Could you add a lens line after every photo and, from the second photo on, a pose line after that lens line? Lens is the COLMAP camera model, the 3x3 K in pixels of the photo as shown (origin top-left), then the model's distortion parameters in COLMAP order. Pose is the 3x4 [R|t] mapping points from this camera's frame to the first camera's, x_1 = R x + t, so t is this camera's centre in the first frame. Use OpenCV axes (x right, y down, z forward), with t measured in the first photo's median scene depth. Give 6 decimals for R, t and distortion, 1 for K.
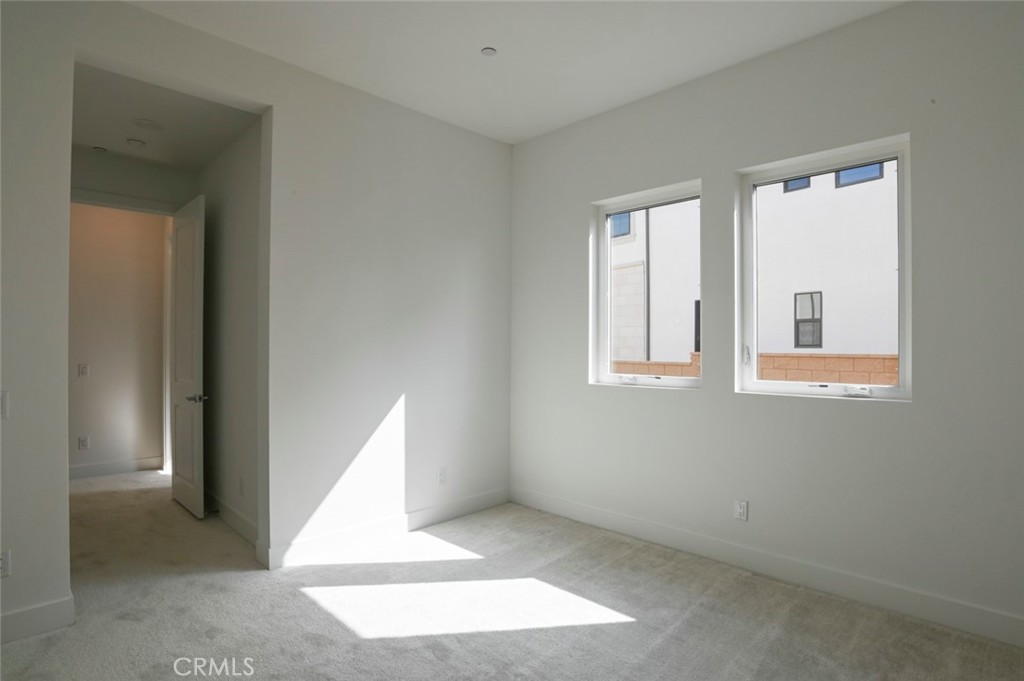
lens RADIAL K [[523.4, 0, 514.3], [0, 523.4, 344.0], [0, 0, 1]] dist [-0.070247, 0.023520]
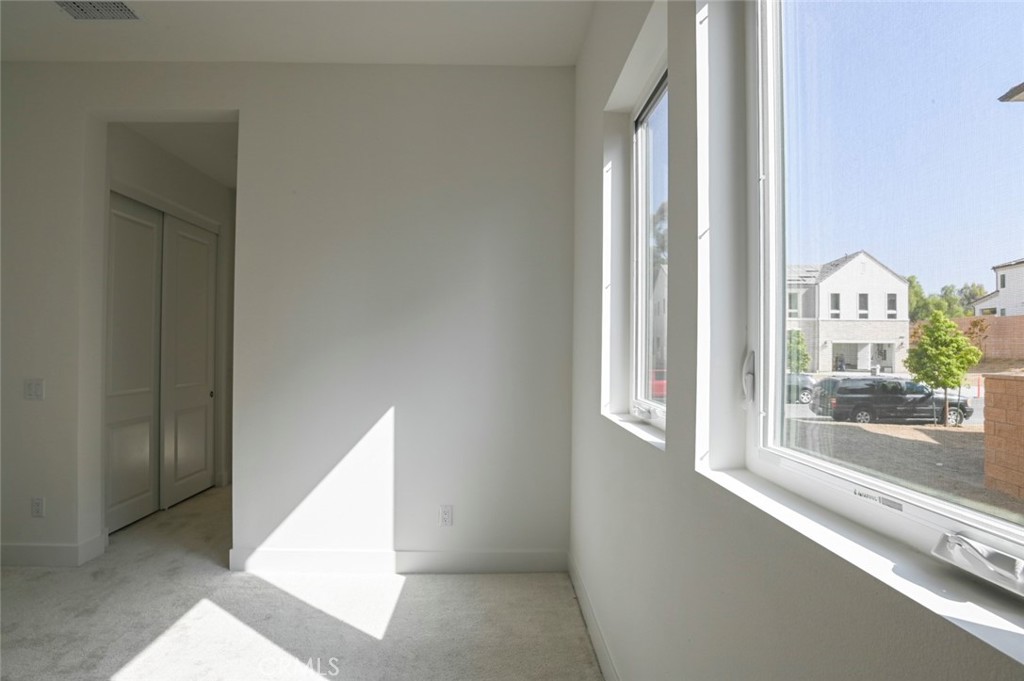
lens RADIAL K [[523.4, 0, 511.4], [0, 523.4, 343.2], [0, 0, 1]] dist [-0.070247, 0.023520]
pose [[0.731202, -0.005725, -0.682137, 0.584923], [-0.005898, 0.999874, -0.014714, 0.008631], [0.682135, 0.014782, 0.731077, 0.617791]]
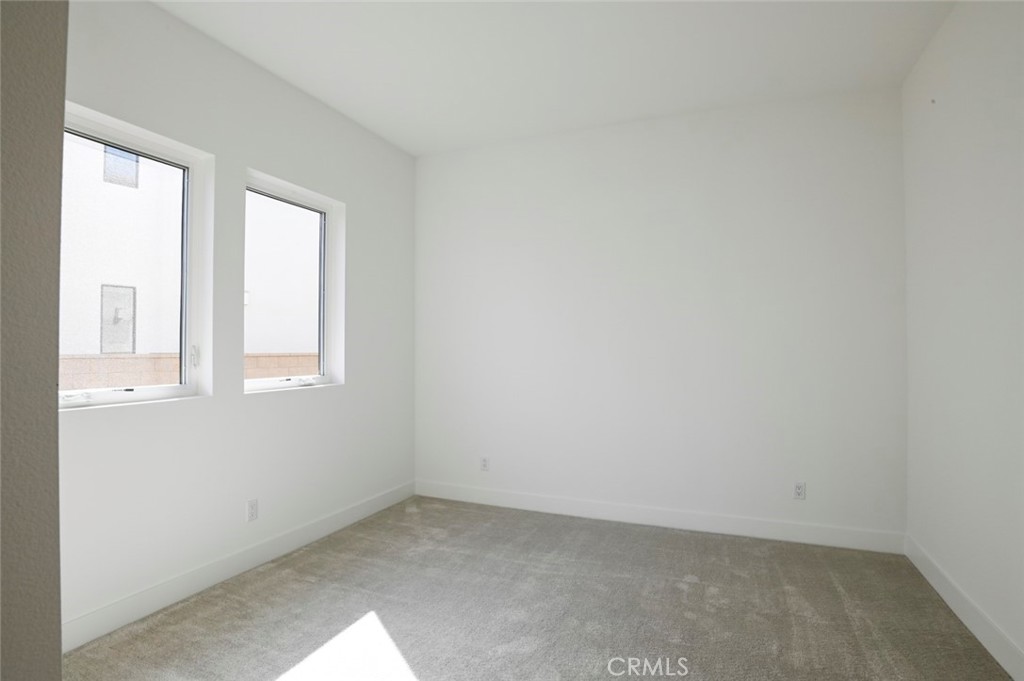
lens RADIAL K [[523.4, 0, 514.8], [0, 523.4, 343.3], [0, 0, 1]] dist [-0.070247, 0.023520]
pose [[-0.389570, 0.004306, 0.920987, -0.660832], [-0.010437, 0.999904, -0.009089, 0.001959], [-0.920938, -0.013153, -0.389488, 0.903512]]
